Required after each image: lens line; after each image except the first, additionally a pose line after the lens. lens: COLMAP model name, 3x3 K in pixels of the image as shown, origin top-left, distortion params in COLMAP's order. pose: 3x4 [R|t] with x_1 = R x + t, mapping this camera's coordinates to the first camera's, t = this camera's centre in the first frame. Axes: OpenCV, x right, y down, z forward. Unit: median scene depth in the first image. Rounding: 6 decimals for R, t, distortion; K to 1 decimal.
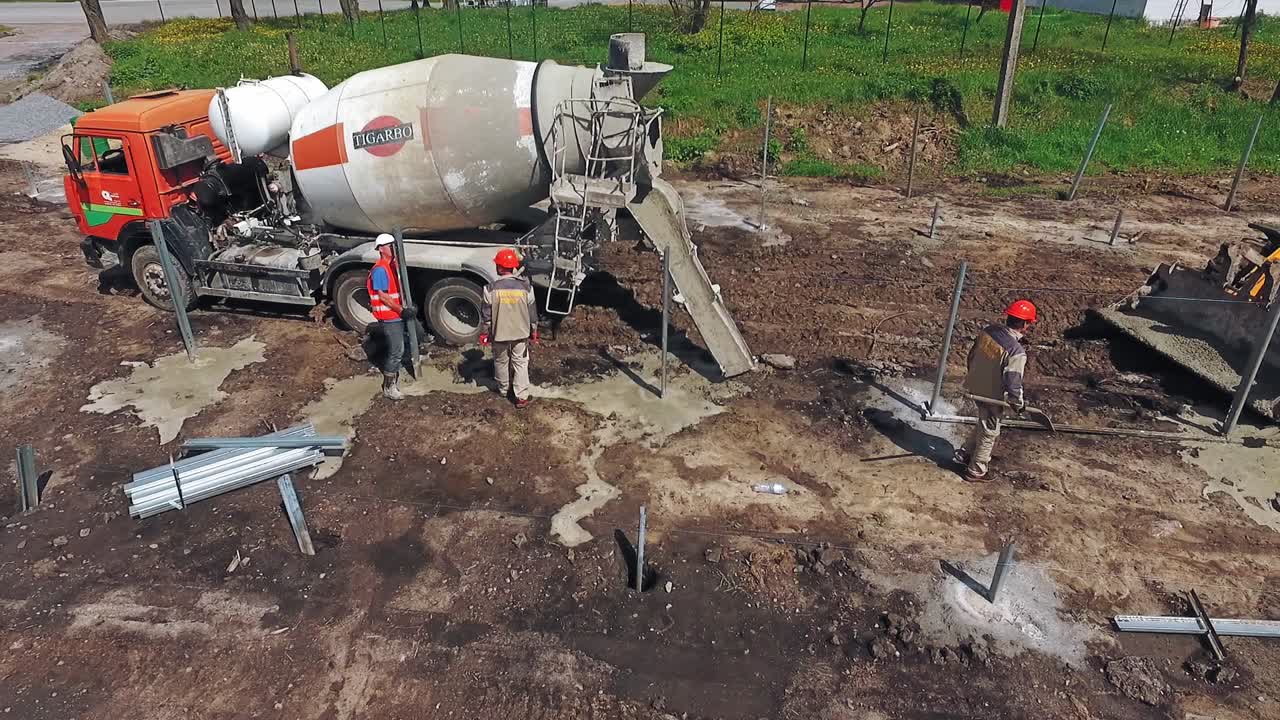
lens RADIAL K [[777.0, 0, 640.3], [0, 777.0, 359.4], [0, 0, 1]] dist [-0.002323, -0.000805]
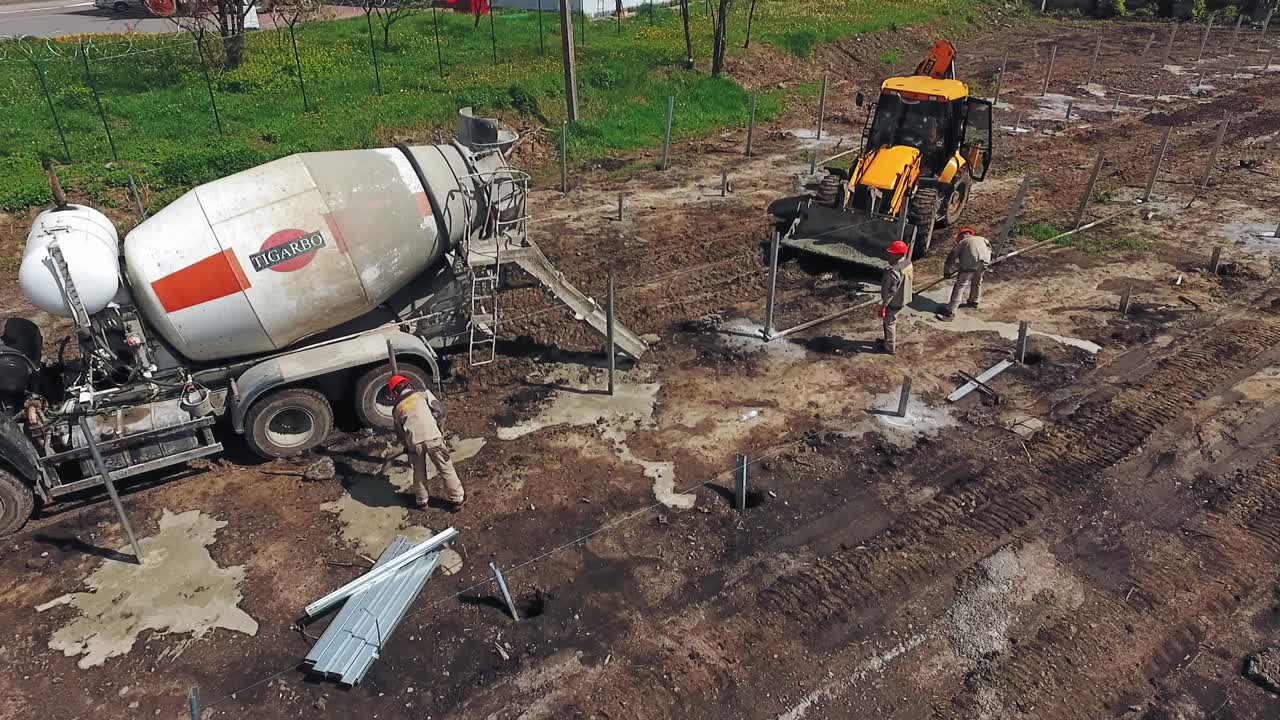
lens RADIAL K [[777.0, 0, 643.1], [0, 777.0, 359.3], [0, 0, 1]] dist [-0.002323, -0.000805]
pose [[0.732286, -0.335949, 0.592364, -0.626693], [0.321633, 0.937336, 0.133988, -0.148054], [-0.600258, 0.092407, 0.794451, -0.022958]]
